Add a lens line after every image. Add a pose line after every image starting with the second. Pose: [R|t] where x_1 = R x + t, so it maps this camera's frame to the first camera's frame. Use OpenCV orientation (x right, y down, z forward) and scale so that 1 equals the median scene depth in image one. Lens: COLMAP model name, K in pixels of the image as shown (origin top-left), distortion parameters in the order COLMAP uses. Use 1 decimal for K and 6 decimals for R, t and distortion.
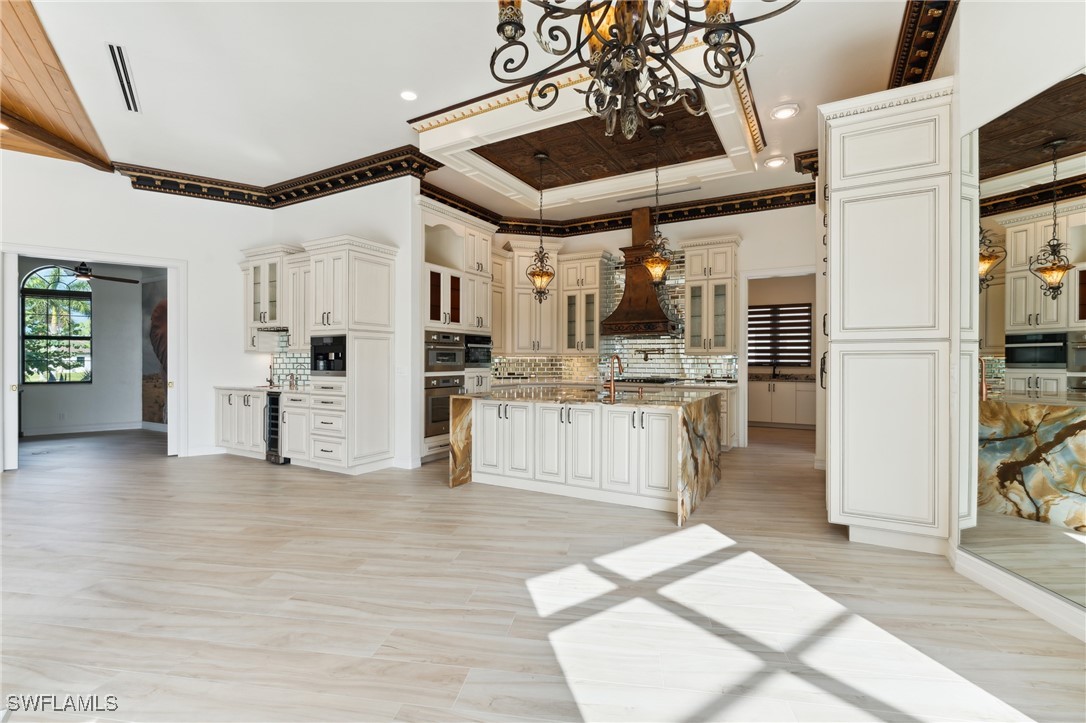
lens RADIAL K [[495.2, 0, 544.6], [0, 495.2, 360.9], [0, 0, 1]] dist [-0.000398, 0.001932]
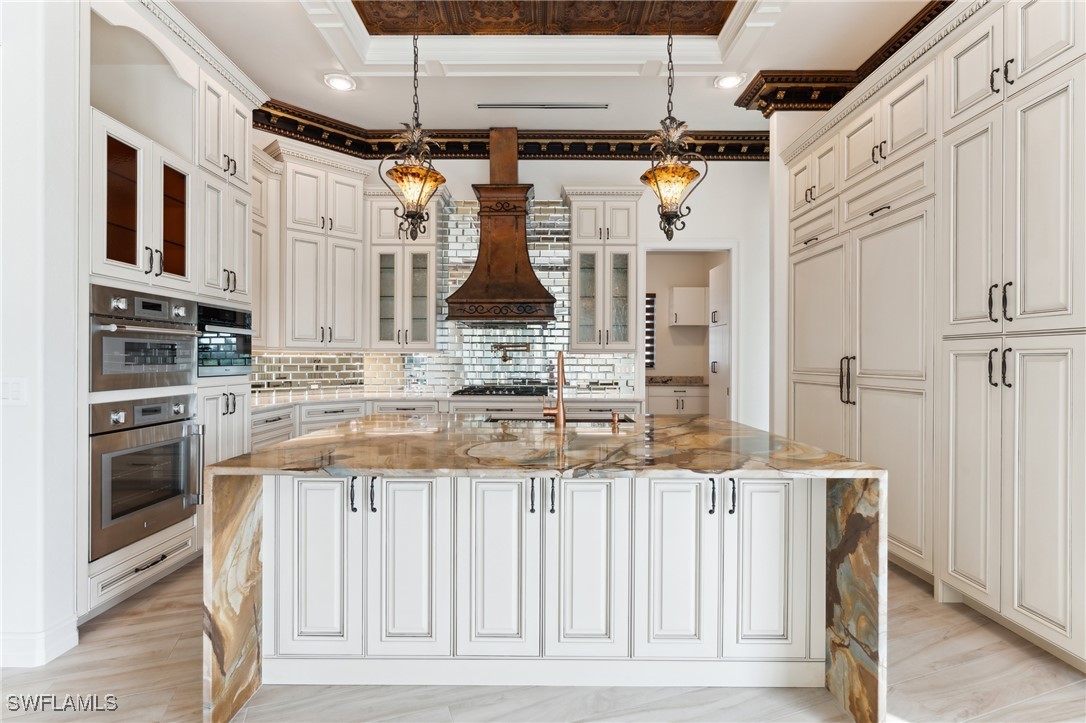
lens RADIAL K [[532.1, 0, 543.5], [0, 532.1, 360.9], [0, 0, 1]] dist [-0.001531, -0.000807]
pose [[0.873243, -0.000368, 0.487284, -0.122826], [-0.001599, 0.999992, 0.003621, -0.003464], [-0.487282, -0.003941, 0.873236, 0.424680]]
